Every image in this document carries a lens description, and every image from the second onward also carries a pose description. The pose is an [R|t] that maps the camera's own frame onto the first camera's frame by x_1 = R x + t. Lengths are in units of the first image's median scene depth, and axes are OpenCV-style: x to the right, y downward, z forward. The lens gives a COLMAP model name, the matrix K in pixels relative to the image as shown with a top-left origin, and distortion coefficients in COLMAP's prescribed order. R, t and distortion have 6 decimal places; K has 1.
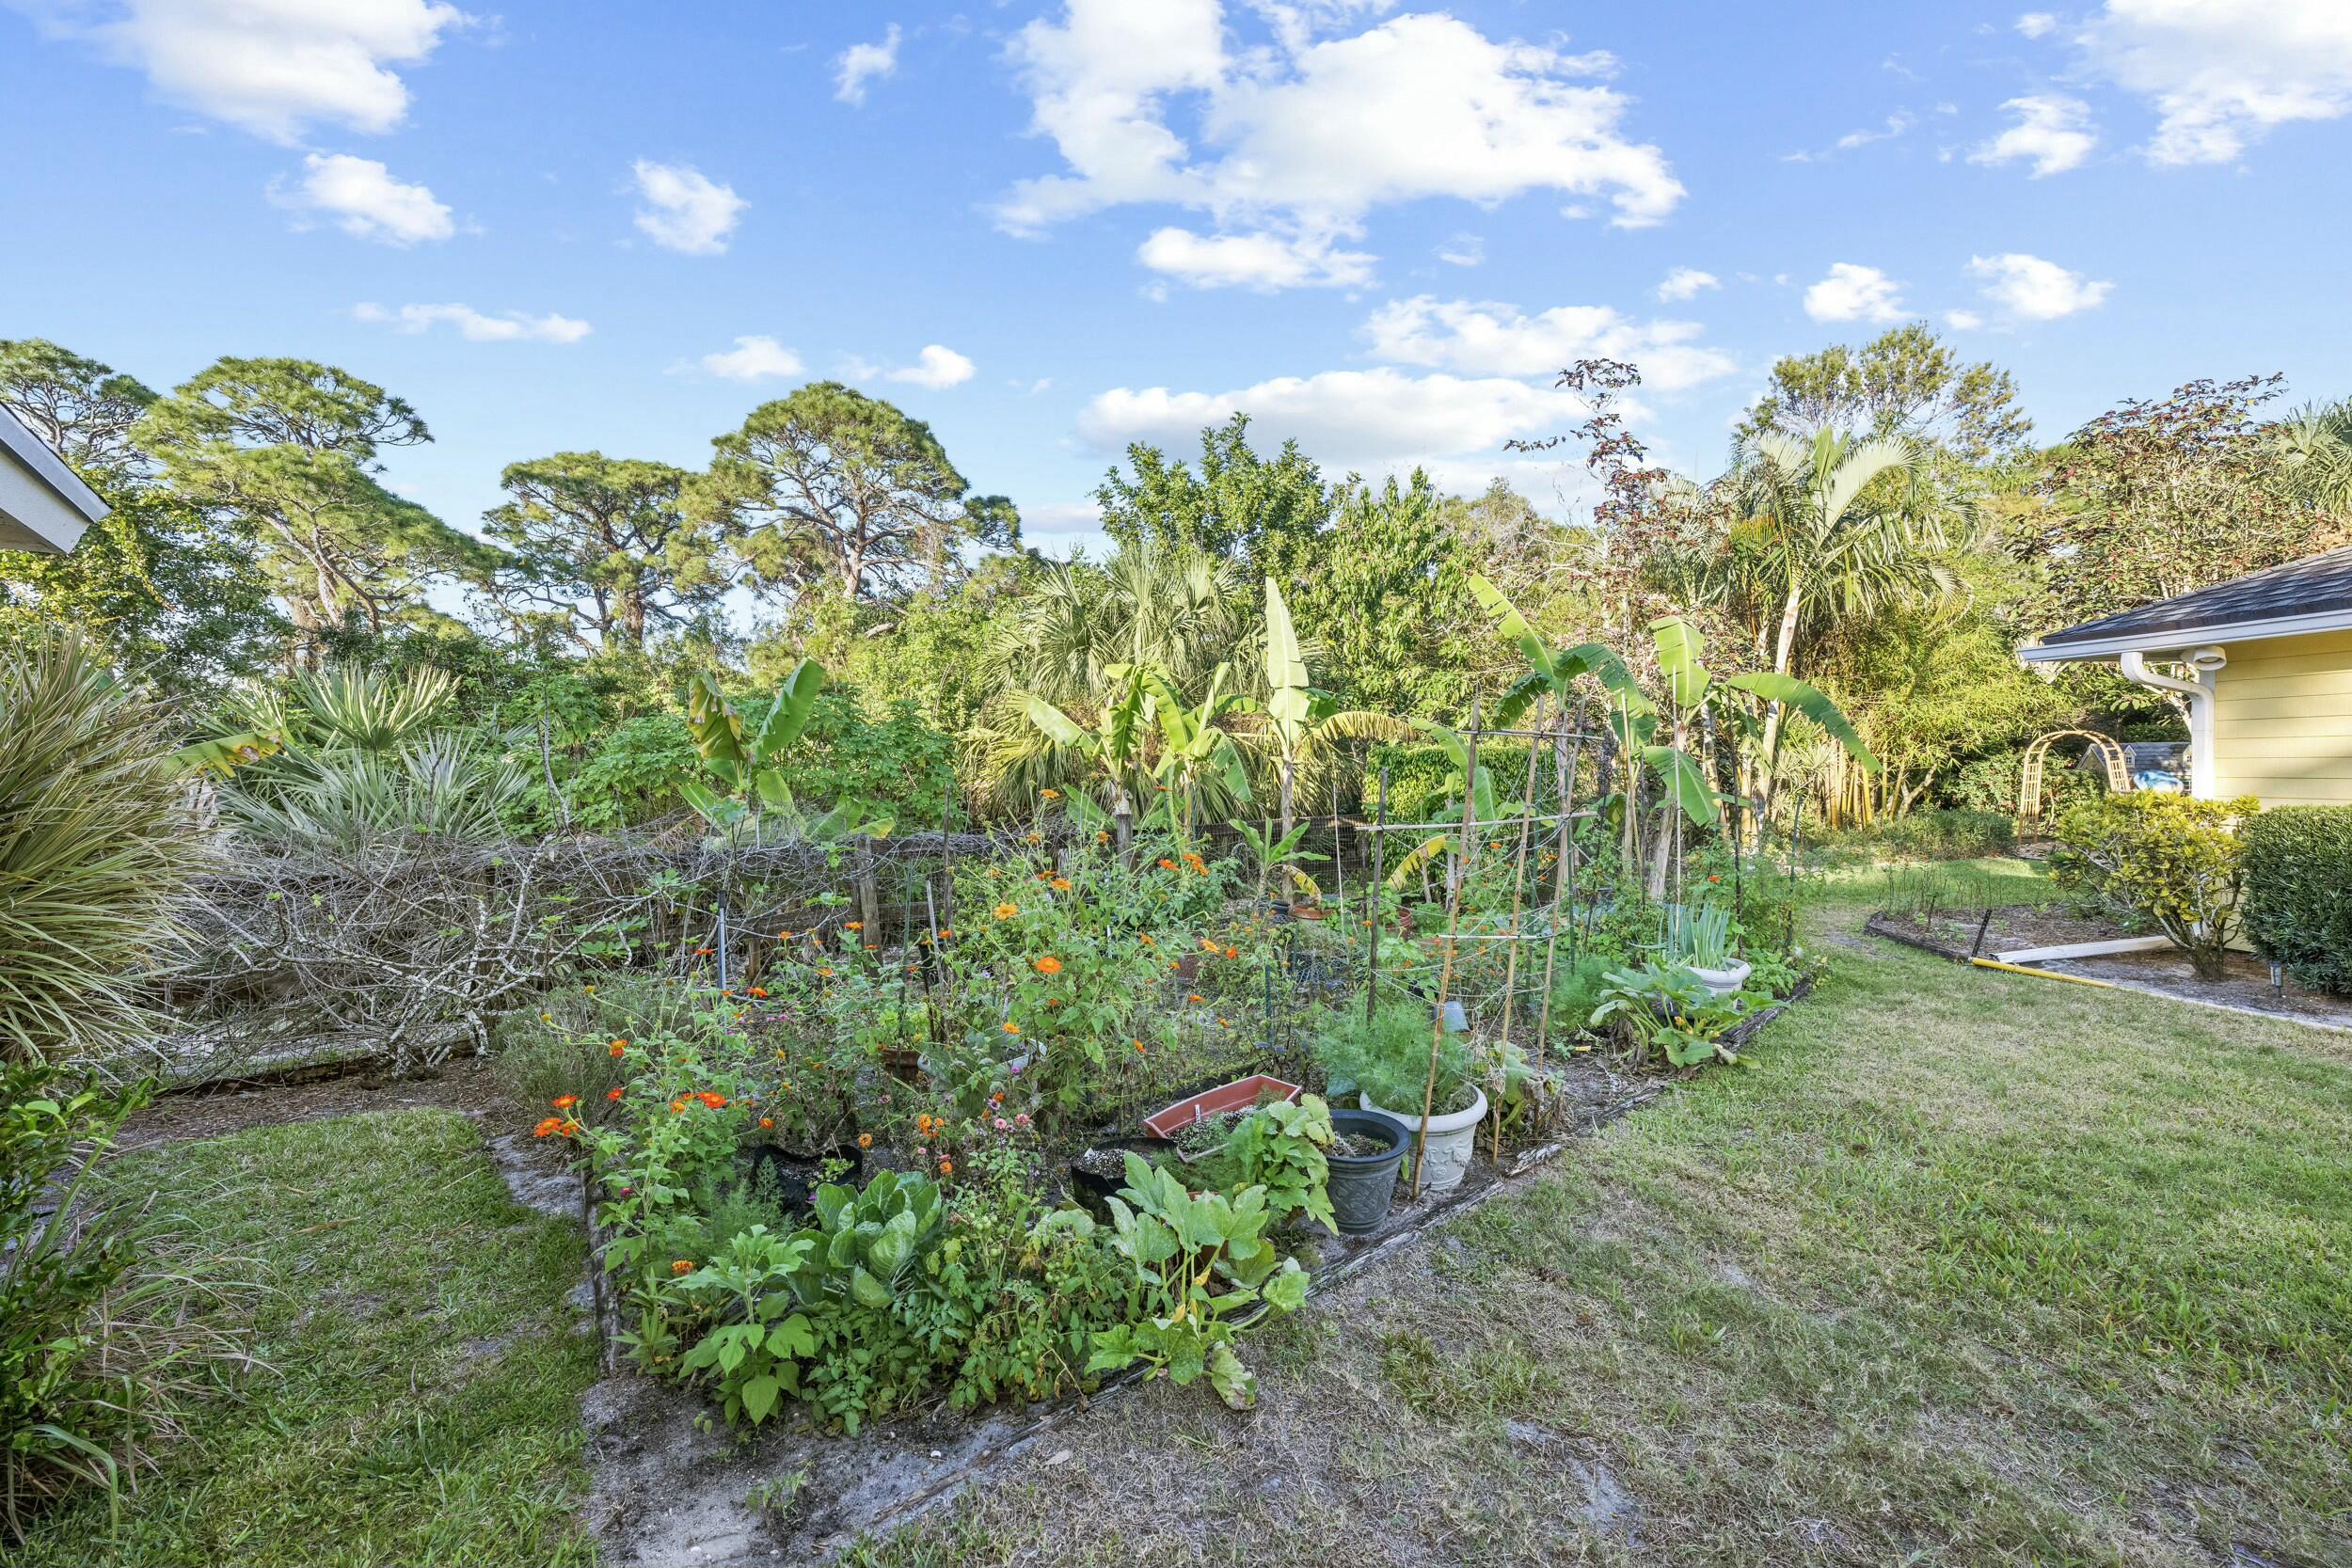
lens RADIAL K [[950.1, 0, 1176.0], [0, 950.1, 784.0], [0, 0, 1]] dist [-0.000389, -0.000081]
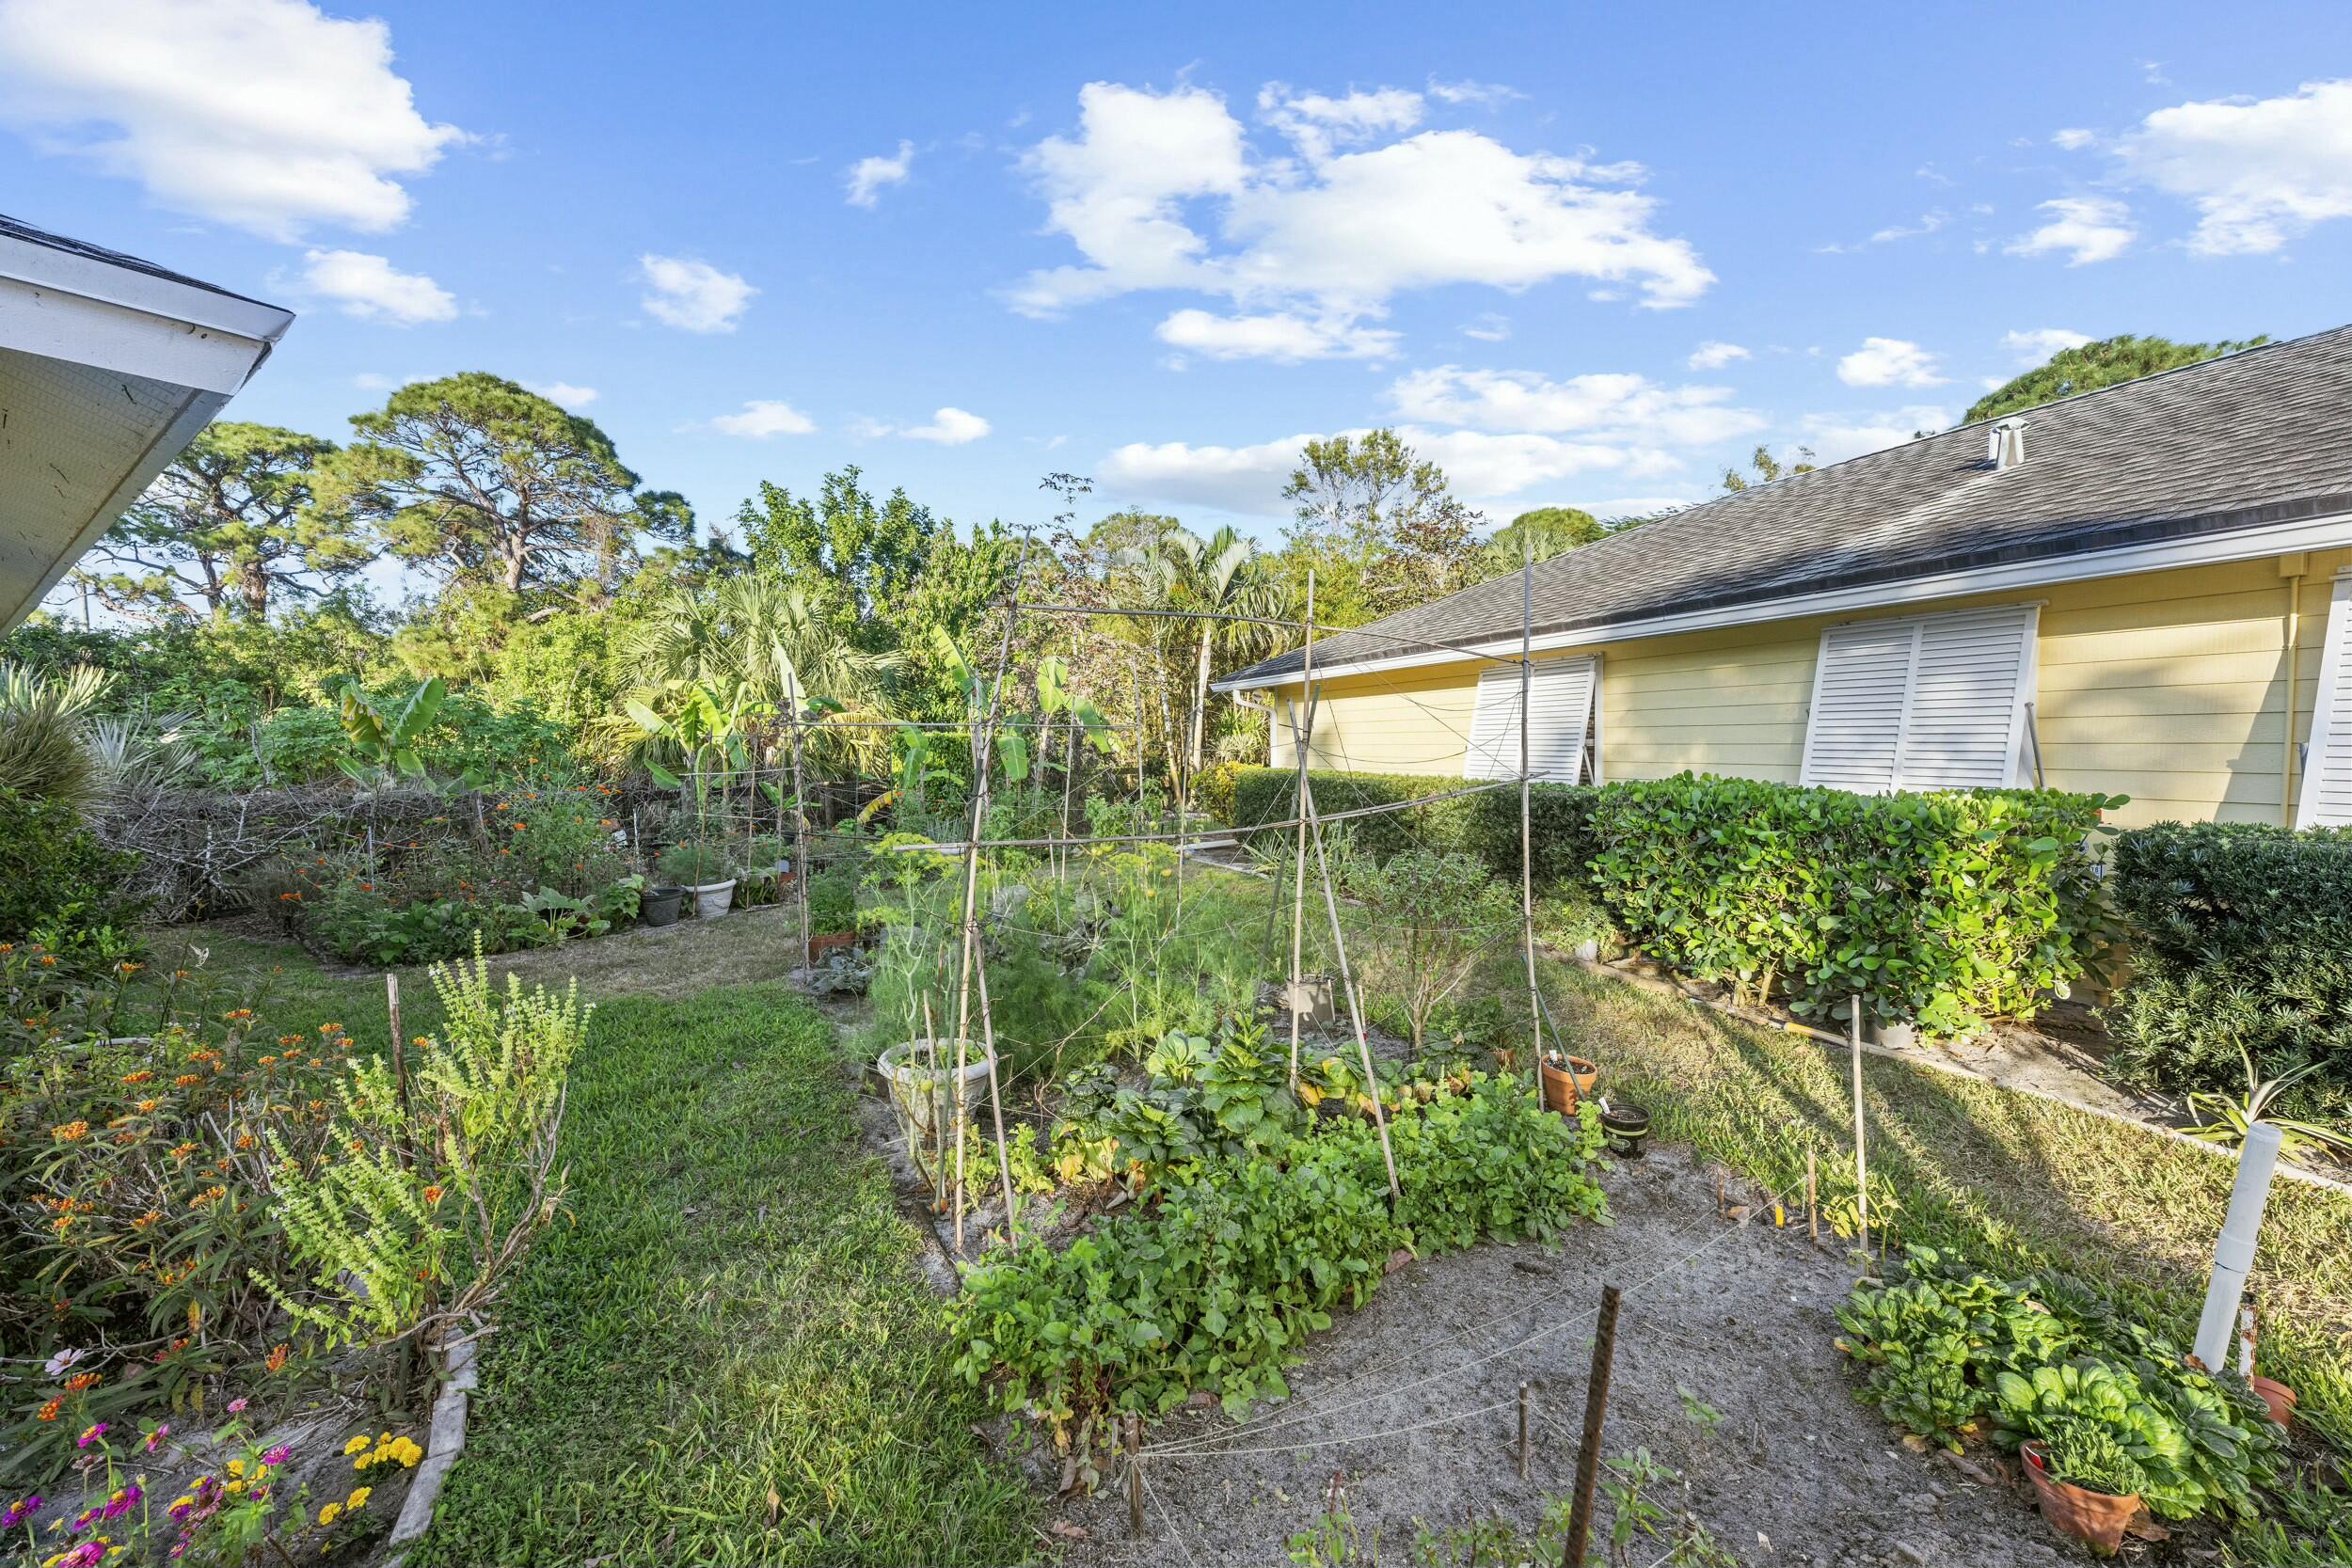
lens RADIAL K [[937.4, 0, 1177.5], [0, 937.4, 780.2], [0, 0, 1]] dist [0.000053, -0.000014]
pose [[0.964763, -0.008049, 0.262996, 0.085648], [0.003034, 0.999806, 0.019470, 0.002055], [-0.263101, -0.017986, 0.964601, -0.179106]]
